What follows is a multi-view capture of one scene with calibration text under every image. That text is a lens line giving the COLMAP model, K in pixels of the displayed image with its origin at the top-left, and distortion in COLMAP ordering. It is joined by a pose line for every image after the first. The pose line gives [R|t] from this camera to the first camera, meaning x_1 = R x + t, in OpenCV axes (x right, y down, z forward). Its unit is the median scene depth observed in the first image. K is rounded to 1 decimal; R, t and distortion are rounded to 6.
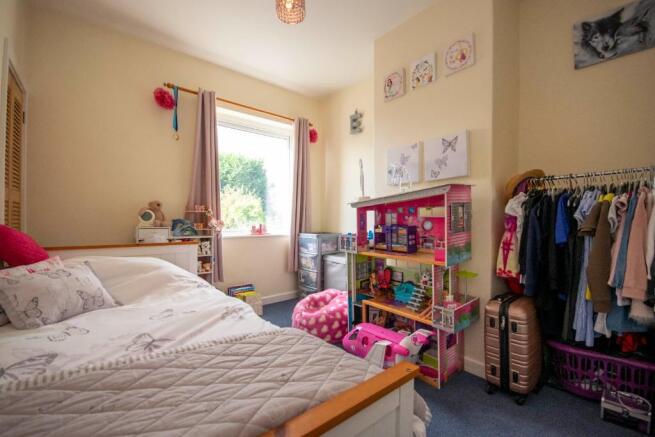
lens RADIAL K [[288.0, 0, 327.5], [0, 288.0, 218.5], [0, 0, 1]] dist [0.000356, -0.000284]
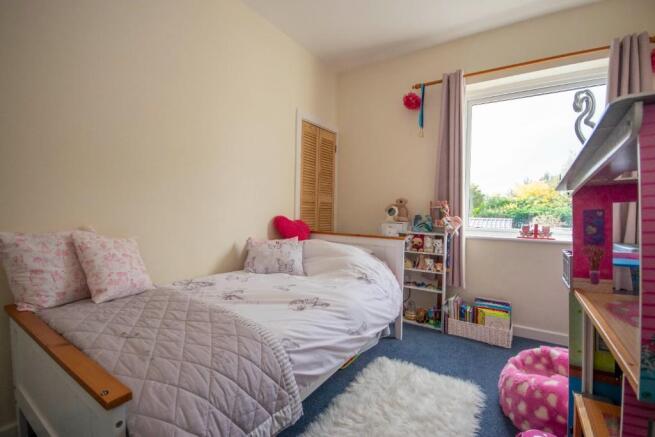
lens RADIAL K [[288.0, 0, 327.5], [0, 288.0, 218.5], [0, 0, 1]] dist [0.000356, -0.000284]
pose [[0.298508, 0.030749, -0.953912, 0.358112], [-0.013480, 0.999517, 0.028001, -0.009339], [0.954312, 0.004500, 0.298778, 0.380796]]
